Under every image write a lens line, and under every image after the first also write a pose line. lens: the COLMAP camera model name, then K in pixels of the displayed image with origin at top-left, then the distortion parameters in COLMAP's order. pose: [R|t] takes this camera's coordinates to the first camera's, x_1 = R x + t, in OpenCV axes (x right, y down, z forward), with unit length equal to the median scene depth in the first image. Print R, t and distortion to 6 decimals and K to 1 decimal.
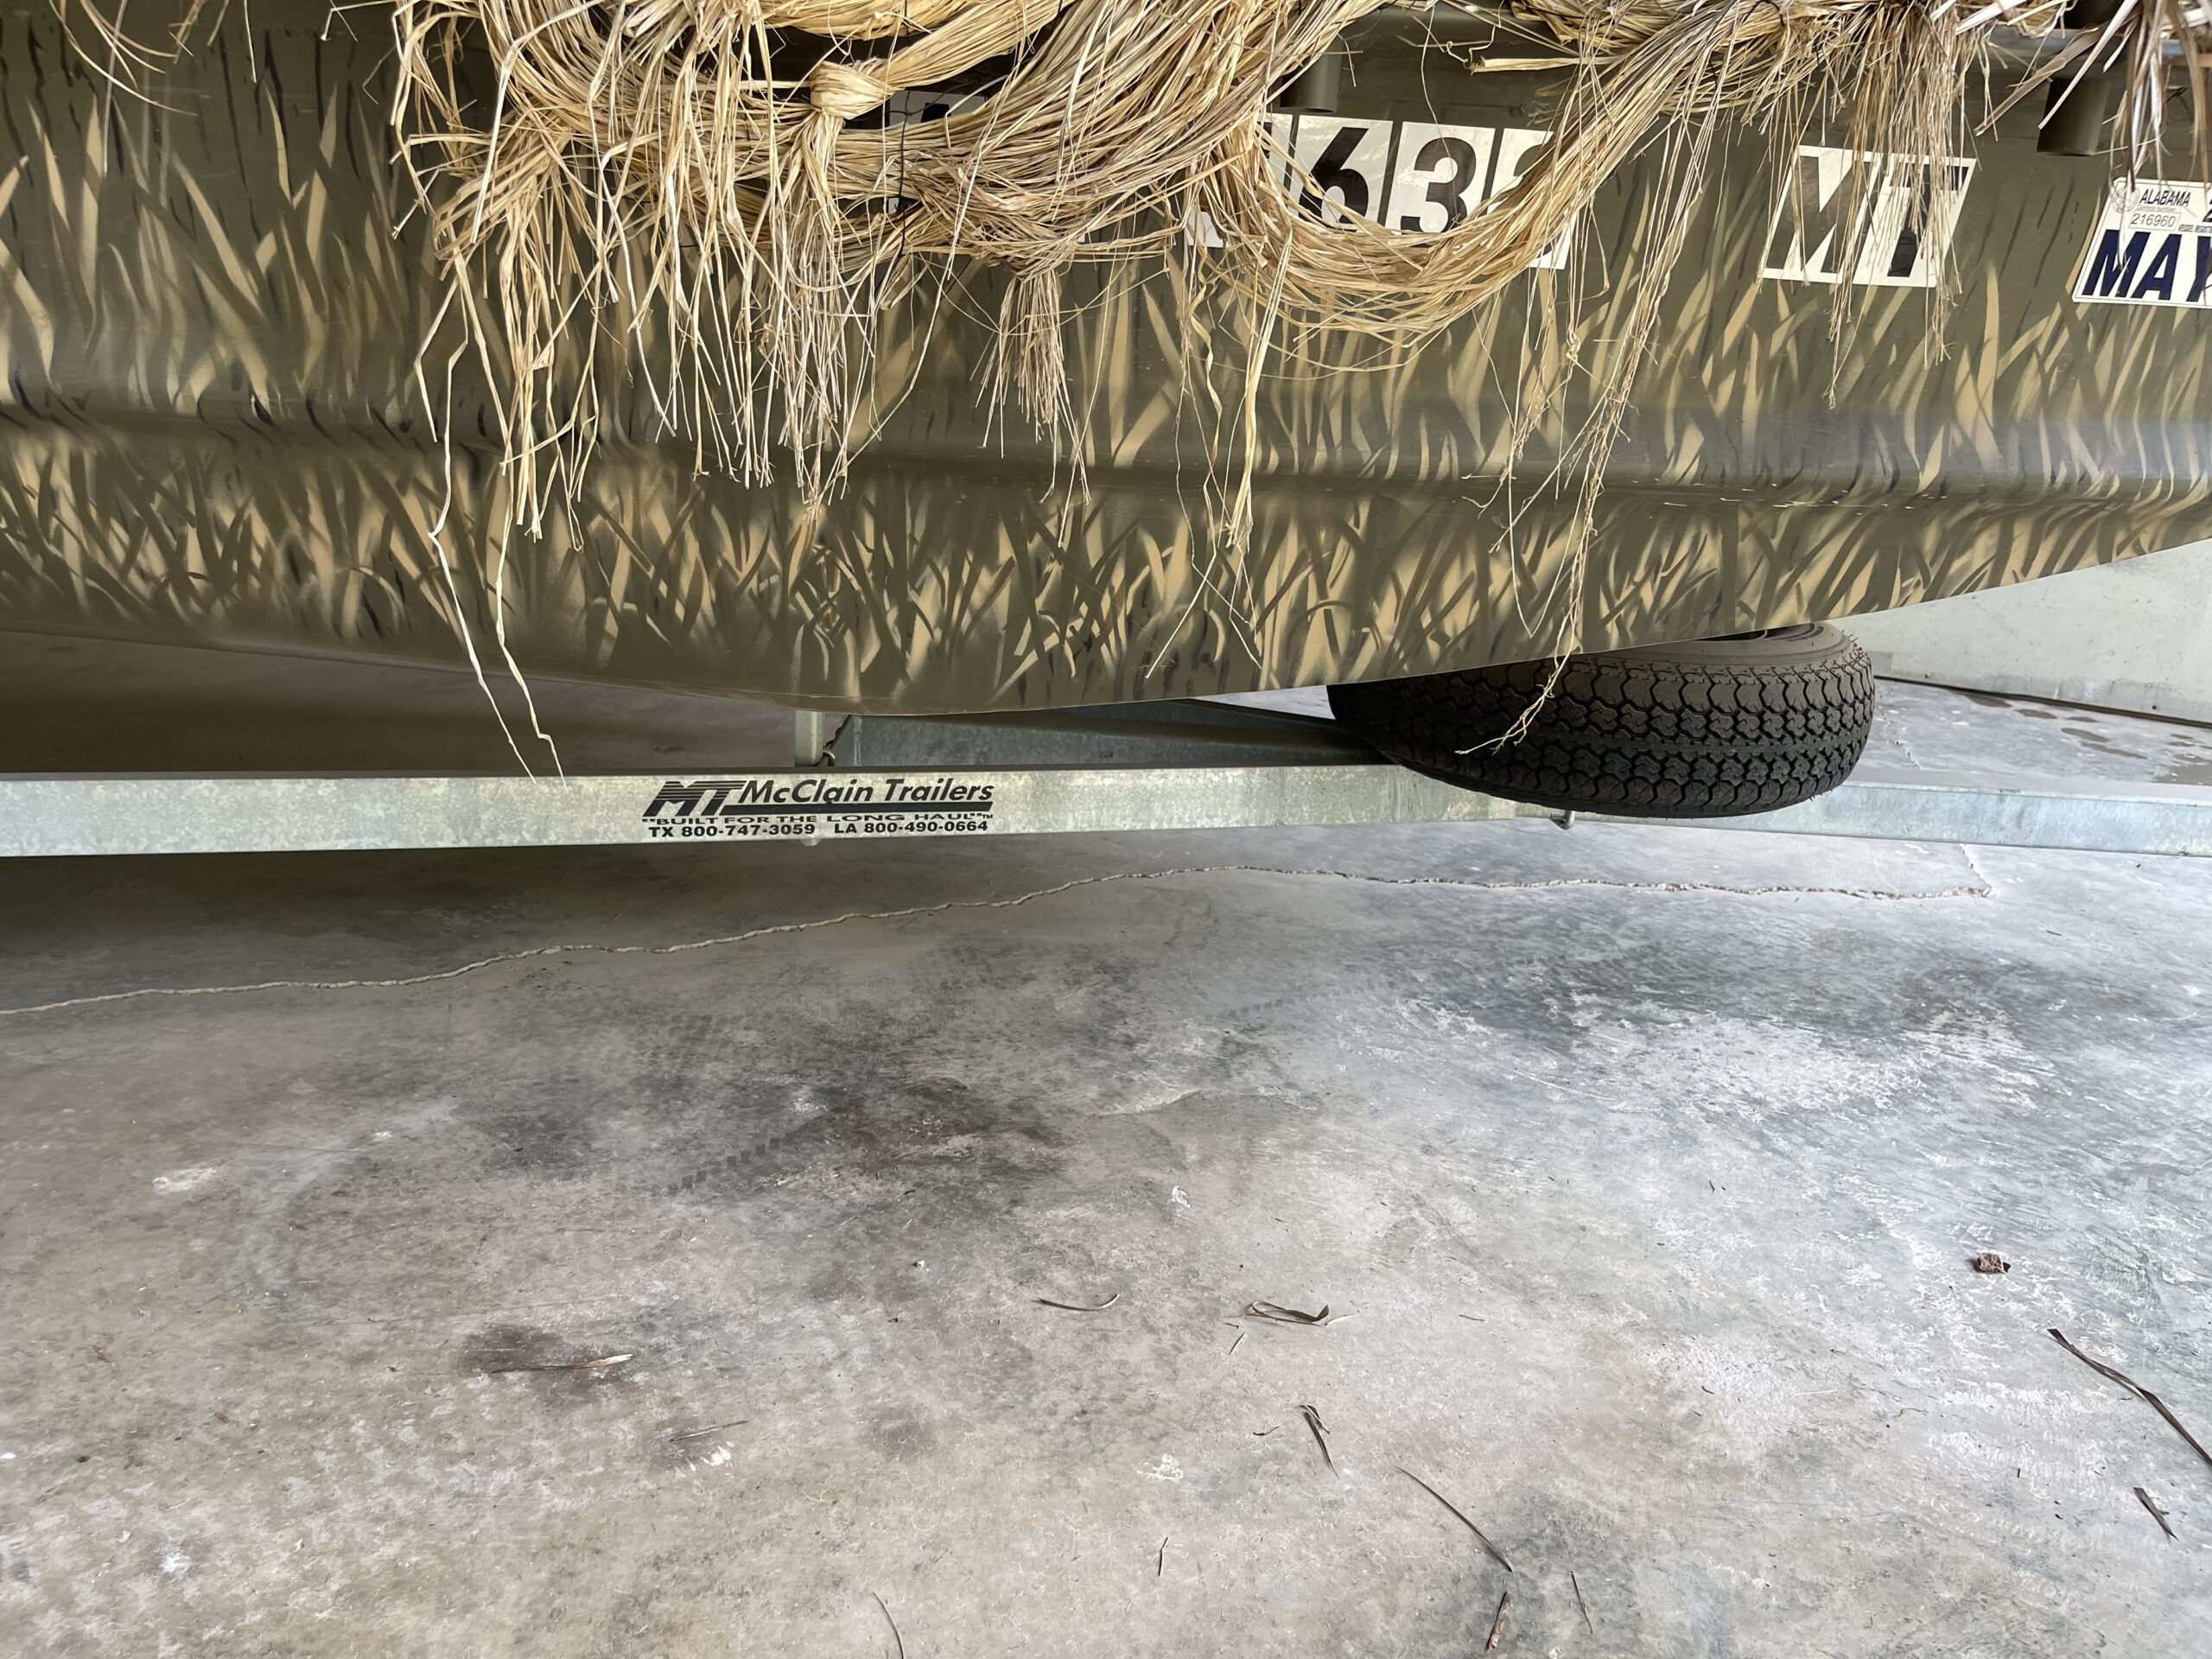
lens RADIAL K [[1646.0, 0, 1100.2], [0, 1646.0, 825.3], [0, 0, 1]] dist [0.034971, -0.036750]
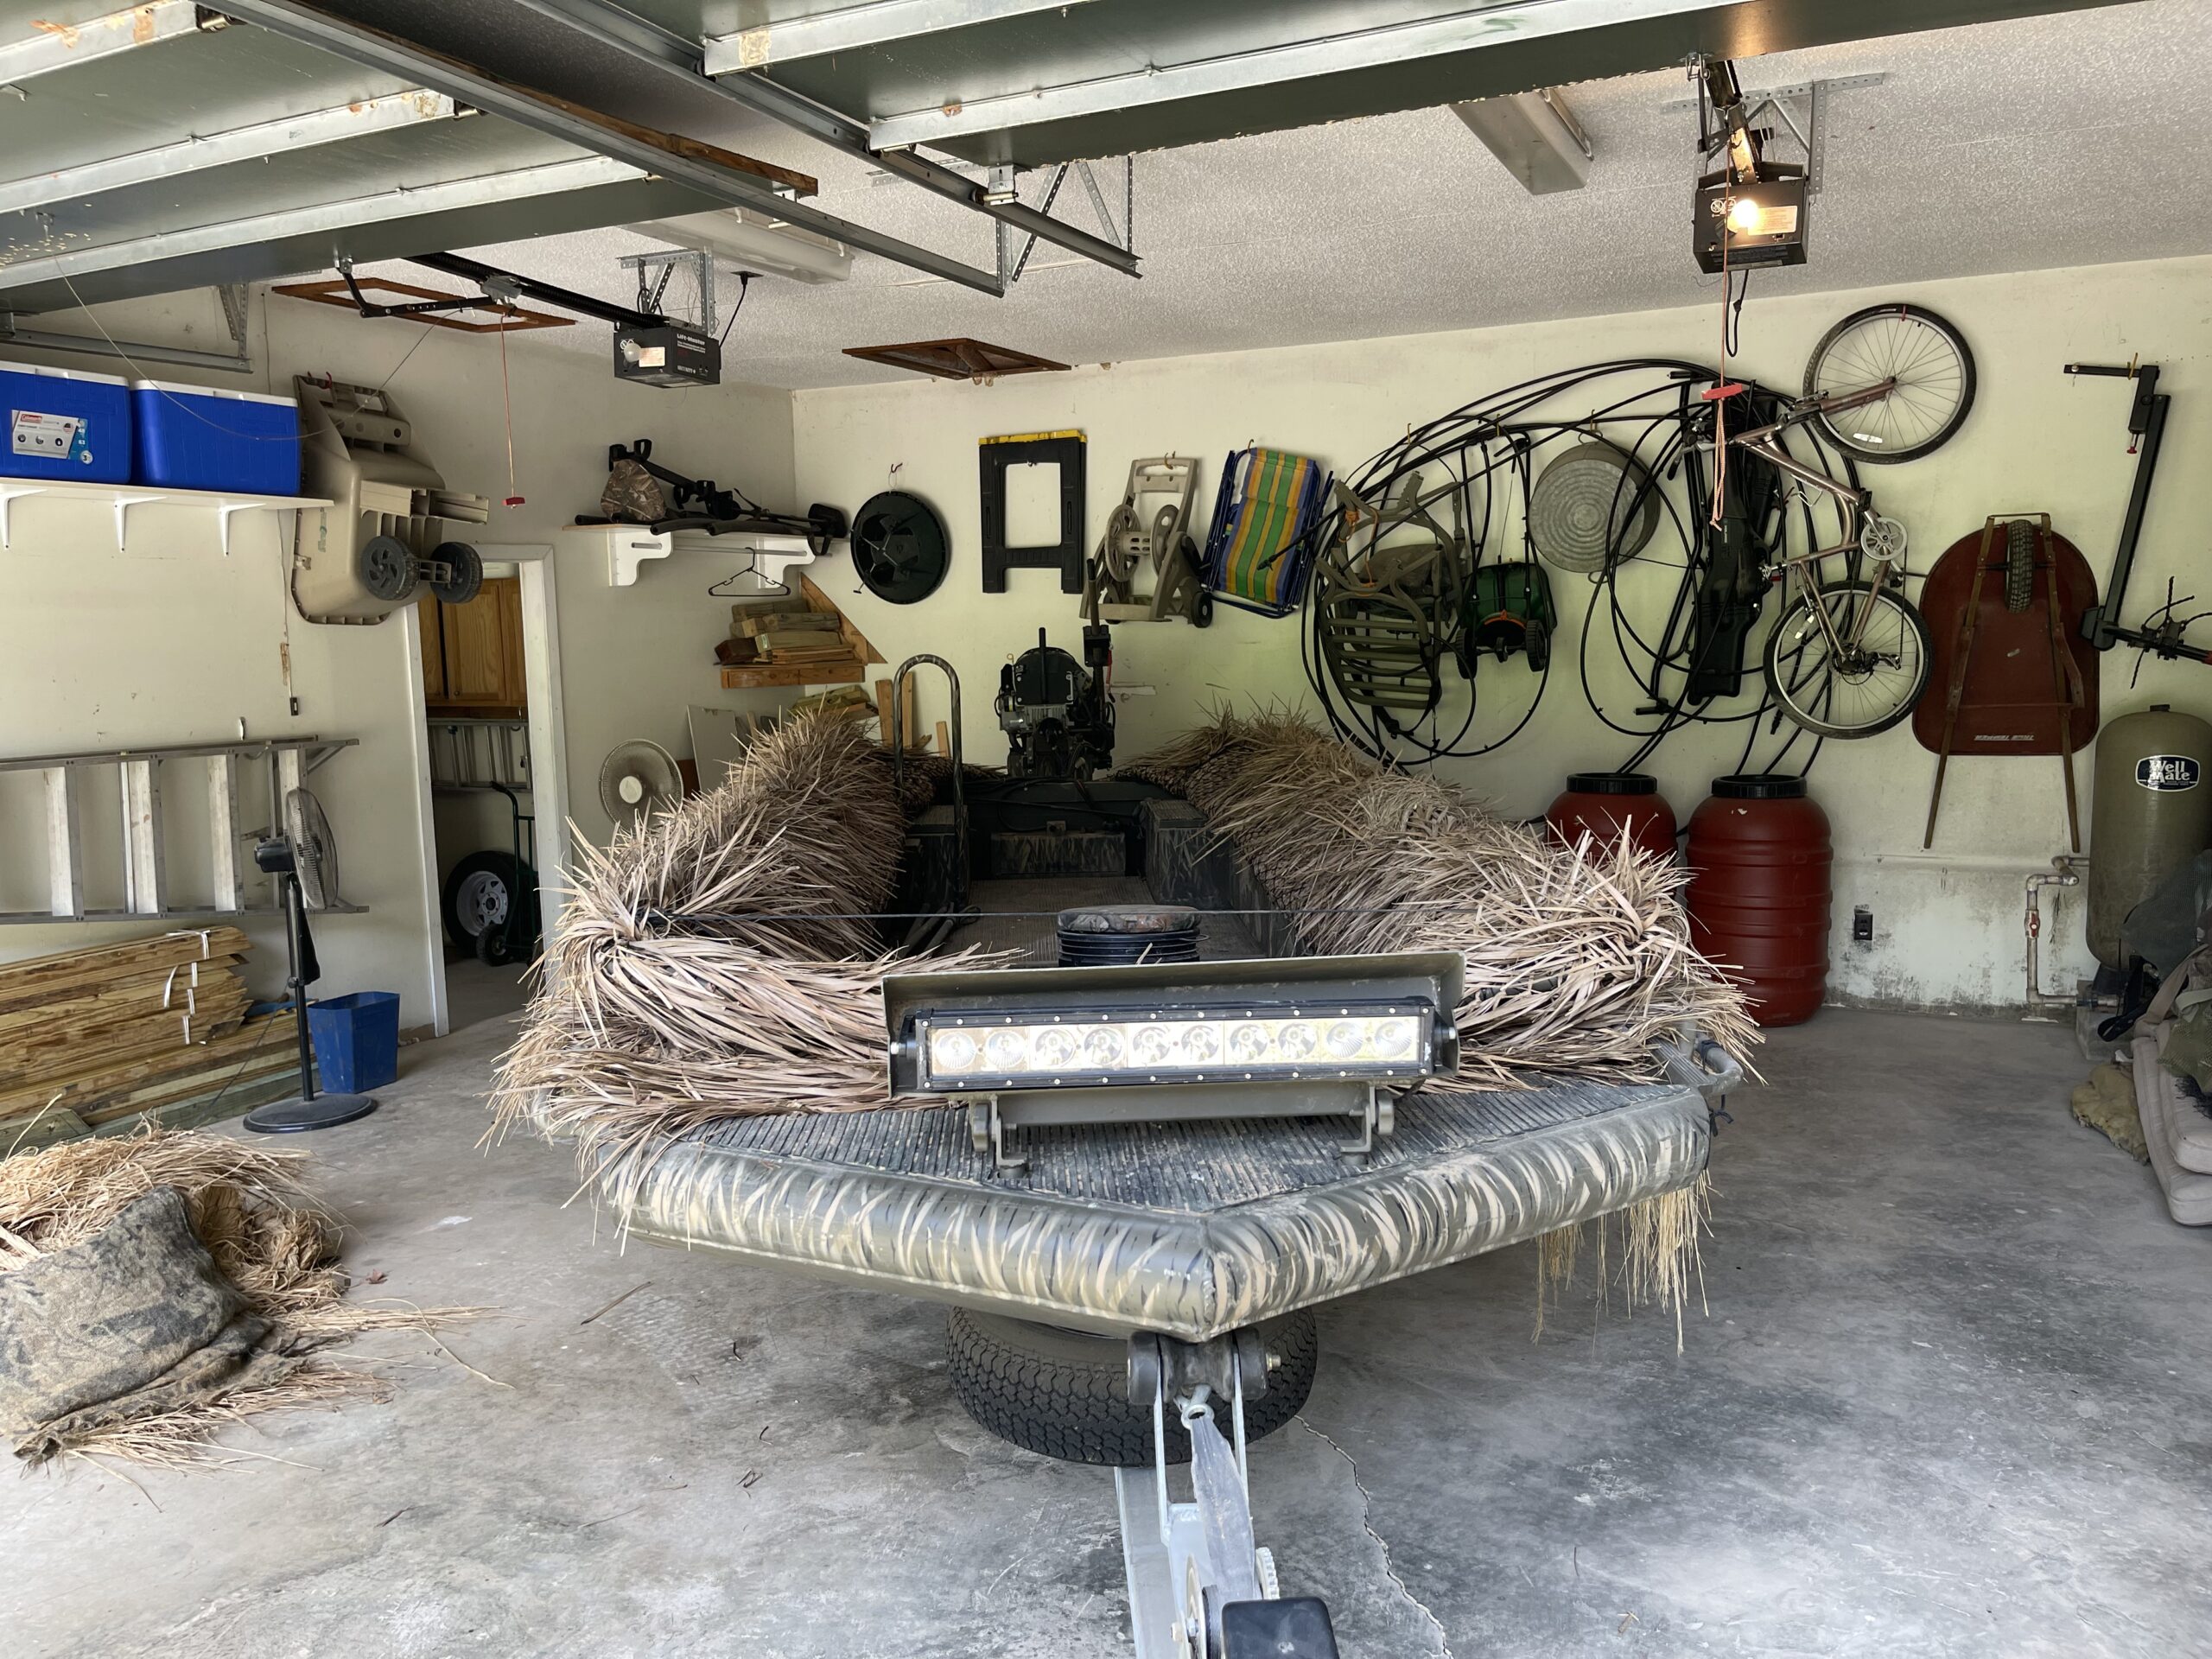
lens RADIAL K [[1646.0, 0, 1107.9], [0, 1646.0, 841.9], [0, 0, 1]] dist [0.034971, -0.036750]
pose [[0.078968, 0.078037, -0.993818, 2.062723], [-0.295595, 0.953929, 0.051417, -0.701117], [0.952044, 0.289708, 0.098398, 0.896609]]
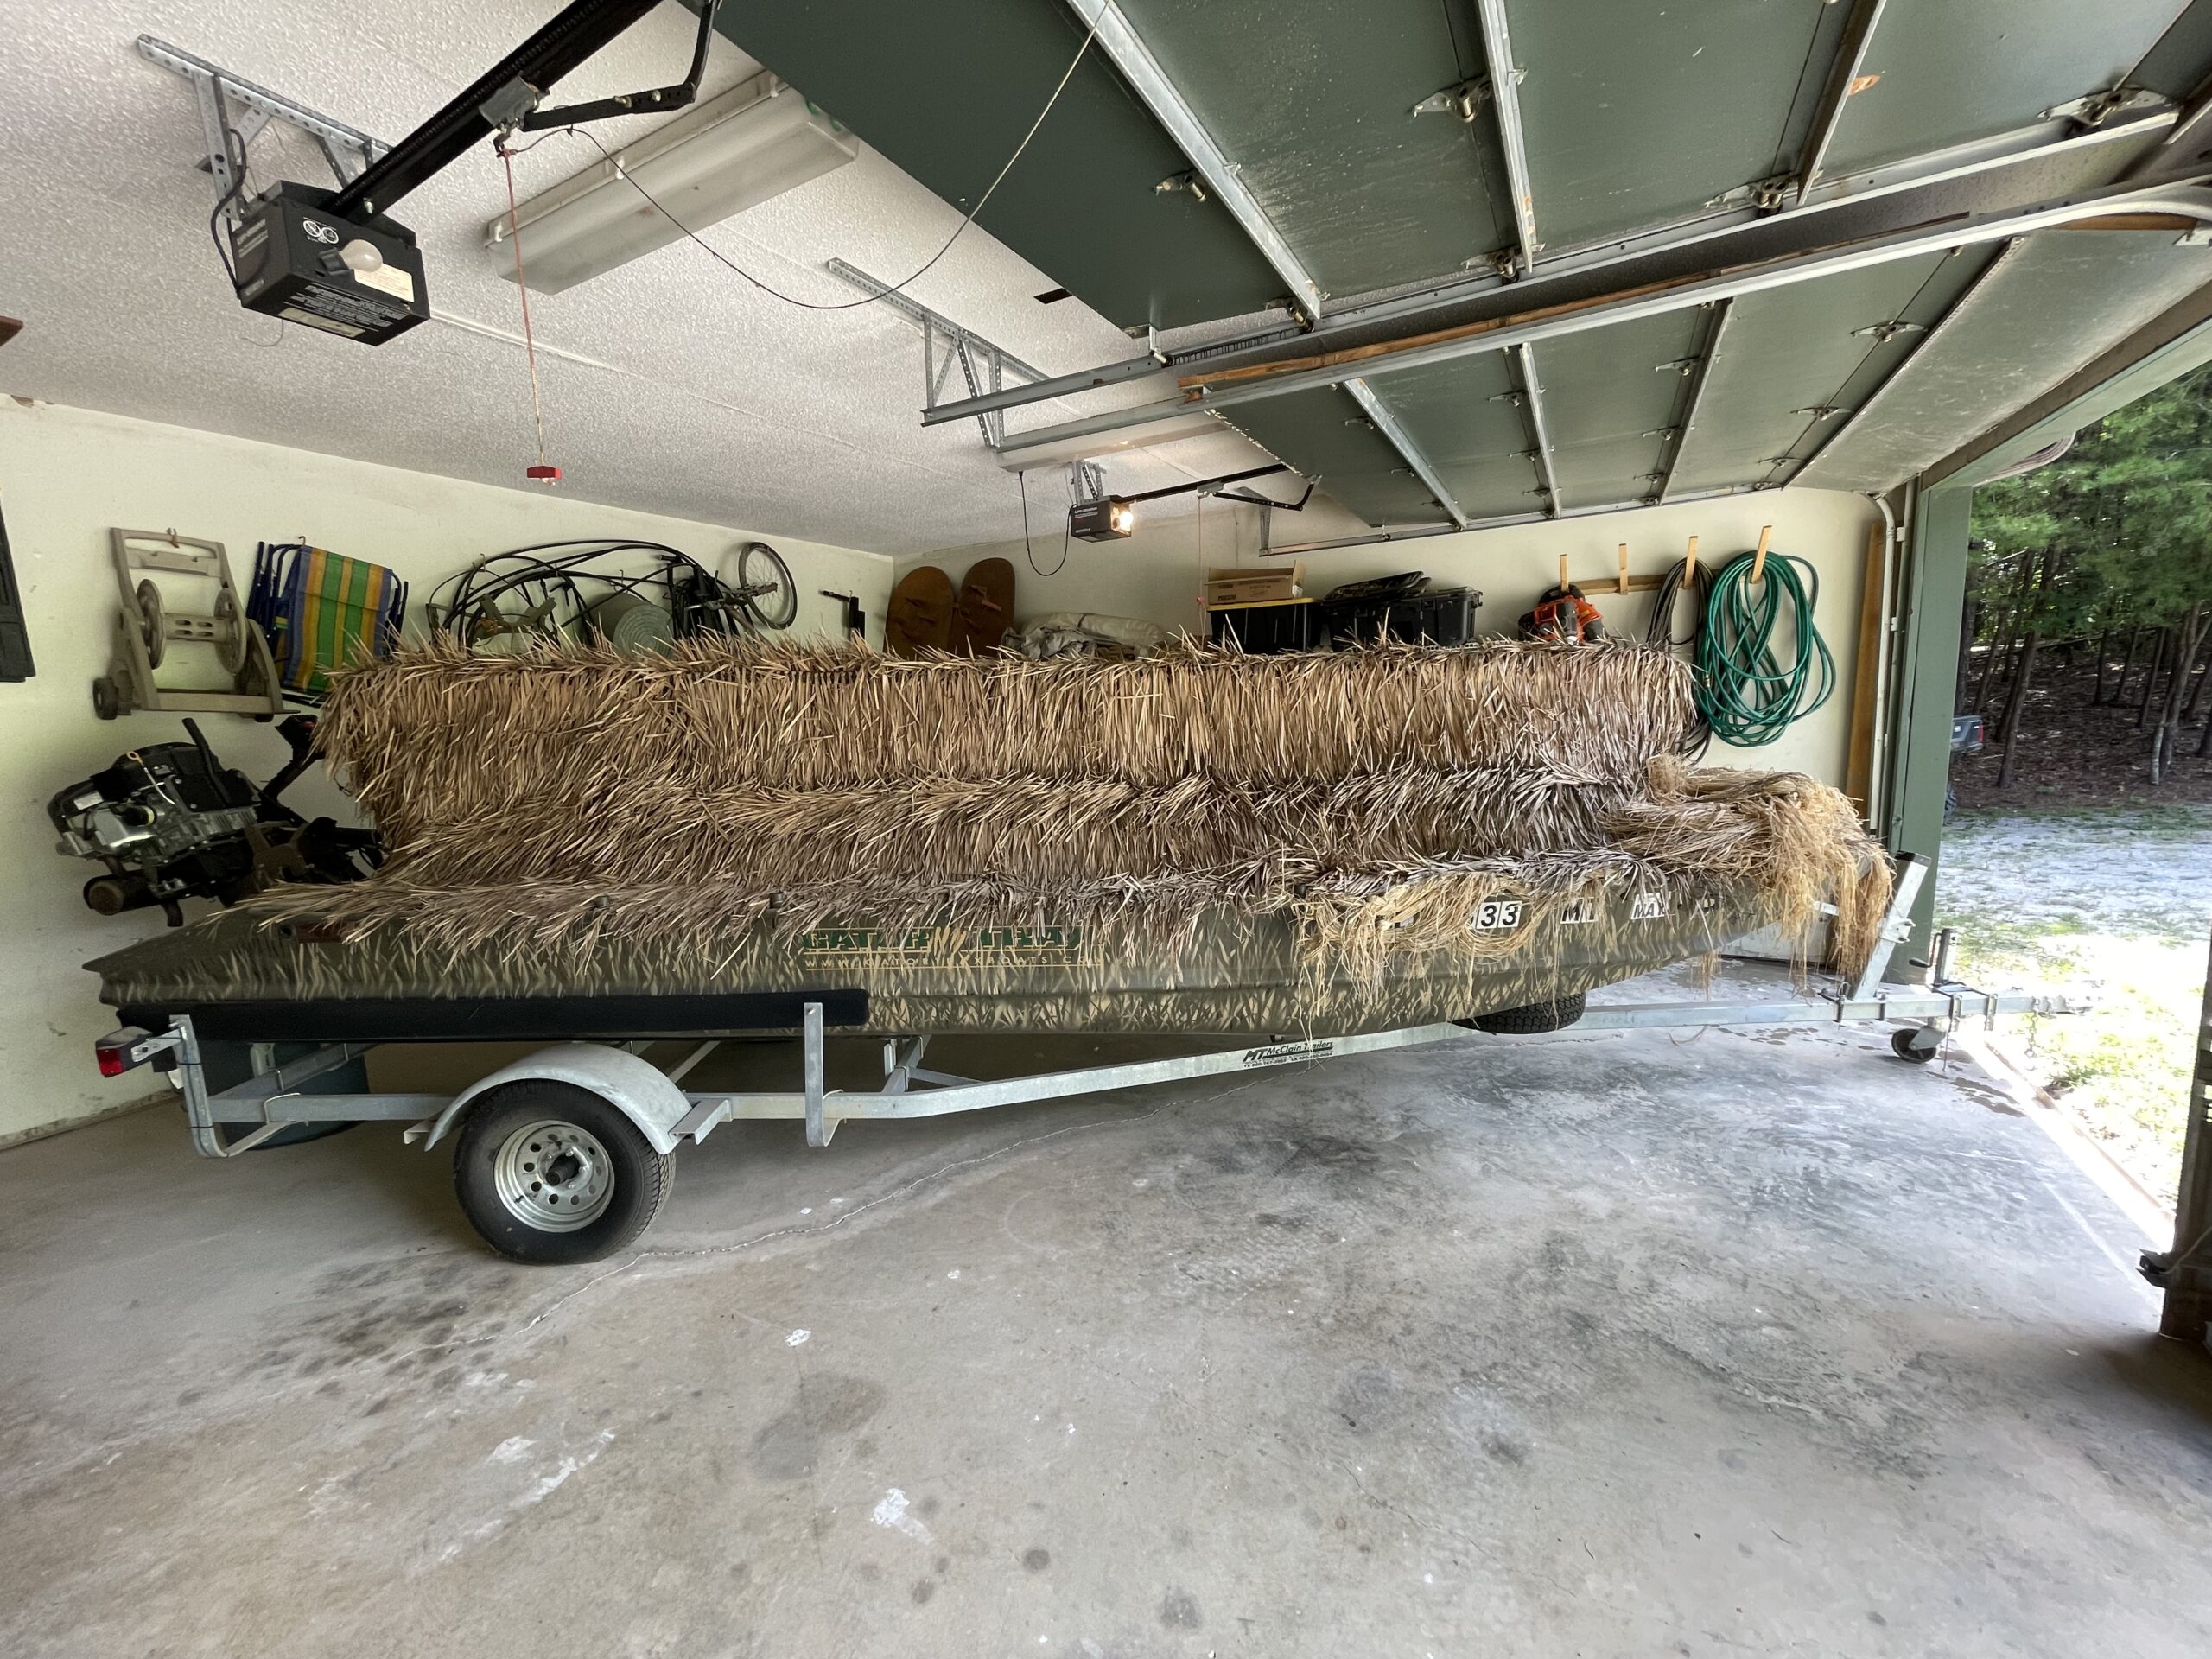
lens RADIAL K [[882.2, 0, 1108.5], [0, 882.2, 824.7], [0, 0, 1]] dist [-0.009233, 0.000426]
pose [[0.996196, -0.086040, 0.013798, -0.561113], [0.087093, 0.977925, -0.189941, -0.173035], [0.002849, 0.190420, 0.981699, -0.935475]]
